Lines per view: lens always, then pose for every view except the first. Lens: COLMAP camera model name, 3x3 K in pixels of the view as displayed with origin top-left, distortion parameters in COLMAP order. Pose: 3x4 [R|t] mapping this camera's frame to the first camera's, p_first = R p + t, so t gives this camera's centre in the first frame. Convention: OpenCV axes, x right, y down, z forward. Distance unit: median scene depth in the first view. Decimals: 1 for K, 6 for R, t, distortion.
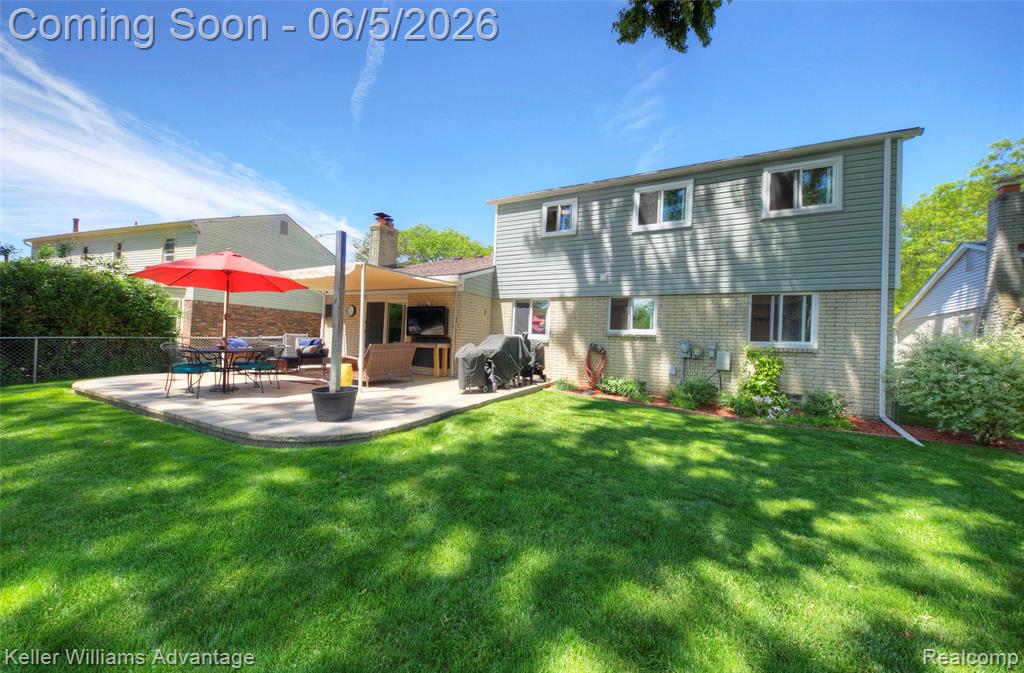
lens RADIAL K [[354.0, 0, 518.0], [0, 354.0, 336.9], [0, 0, 1]] dist [0.007342, -0.005405]
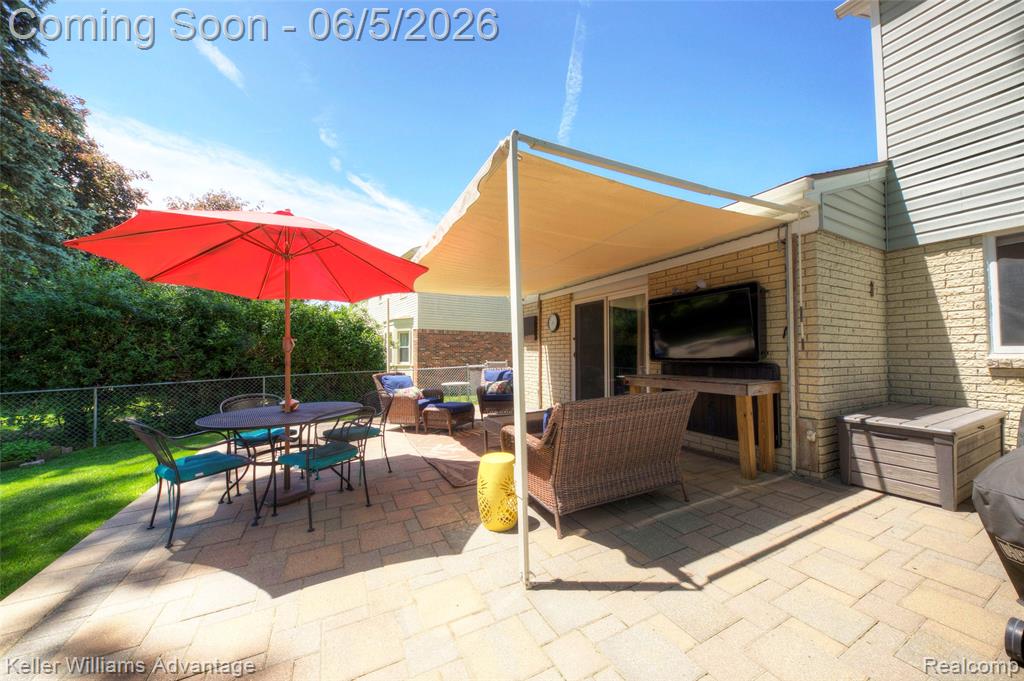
lens RADIAL K [[350.8, 0, 510.7], [0, 350.8, 344.3], [0, 0, 1]] dist [0.007826, -0.004862]
pose [[0.802178, -0.059824, -0.594081, -0.190210], [0.044632, 0.998192, -0.040253, -0.015885], [0.595415, 0.005775, 0.803398, 0.527768]]
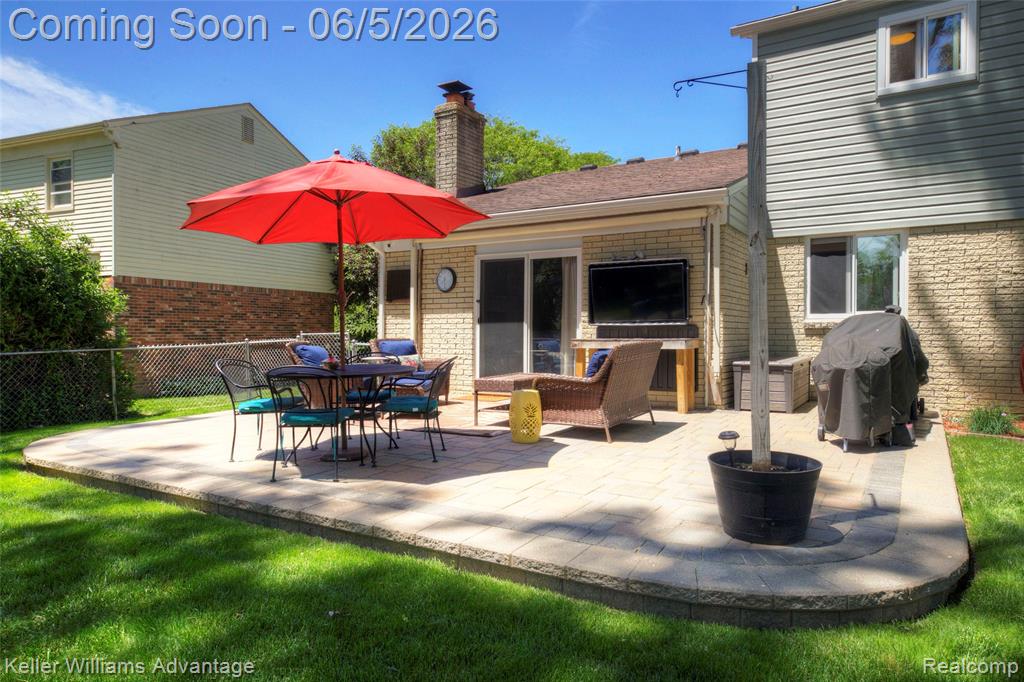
lens RADIAL K [[662.9, 0, 513.1], [0, 662.9, 336.5], [0, 0, 1]] dist [-0.001908, 0.025672]
pose [[0.994838, -0.040611, -0.092996, -0.343210], [0.042317, 0.998969, 0.016452, -0.007734], [0.092232, -0.020302, 0.995531, 0.108442]]
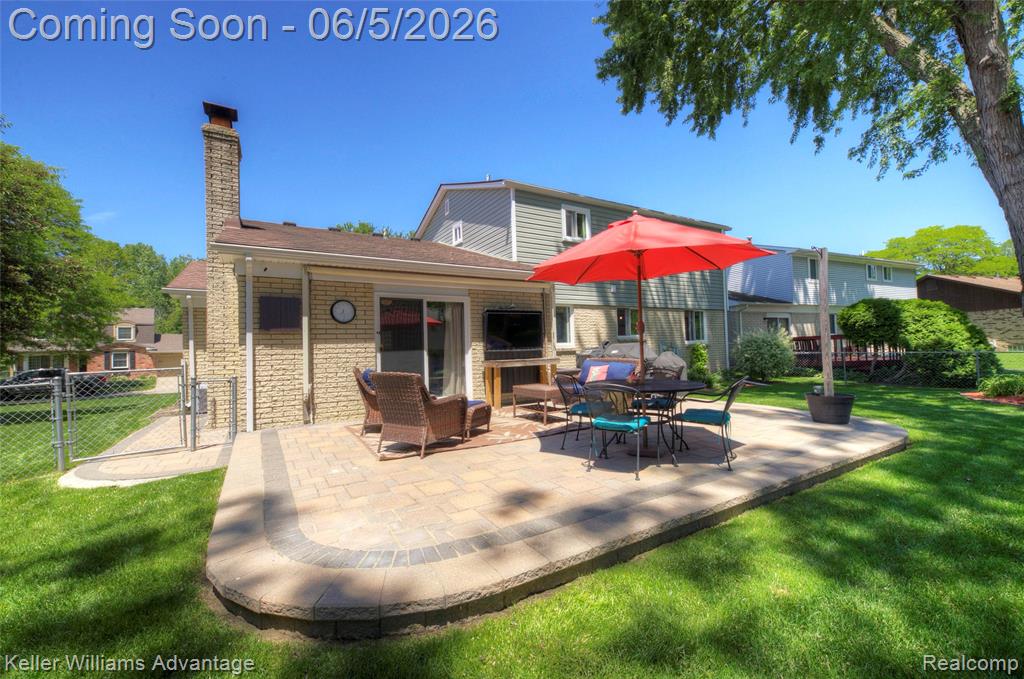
lens RADIAL K [[420.5, 0, 512.0], [0, 420.5, 339.5], [0, 0, 1]] dist [-0.001480, -0.000091]
pose [[0.538168, -0.031957, 0.842232, -0.998733], [0.038751, 0.999162, 0.013151, -0.036730], [-0.841946, 0.025560, 0.538956, 0.533210]]
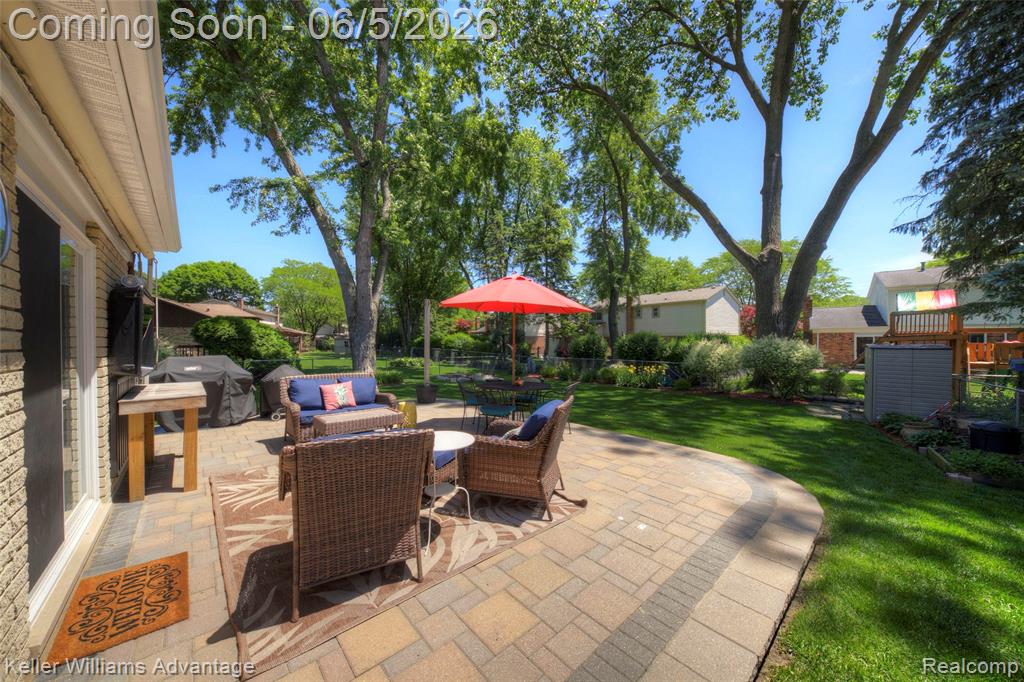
lens RADIAL K [[351.9, 0, 509.8], [0, 351.9, 344.8], [0, 0, 1]] dist [0.009170, -0.006230]
pose [[-0.924305, -0.036244, 0.379929, -0.743730], [-0.034584, 0.999339, 0.011196, -0.050398], [-0.380084, -0.002790, -0.924948, 1.226489]]
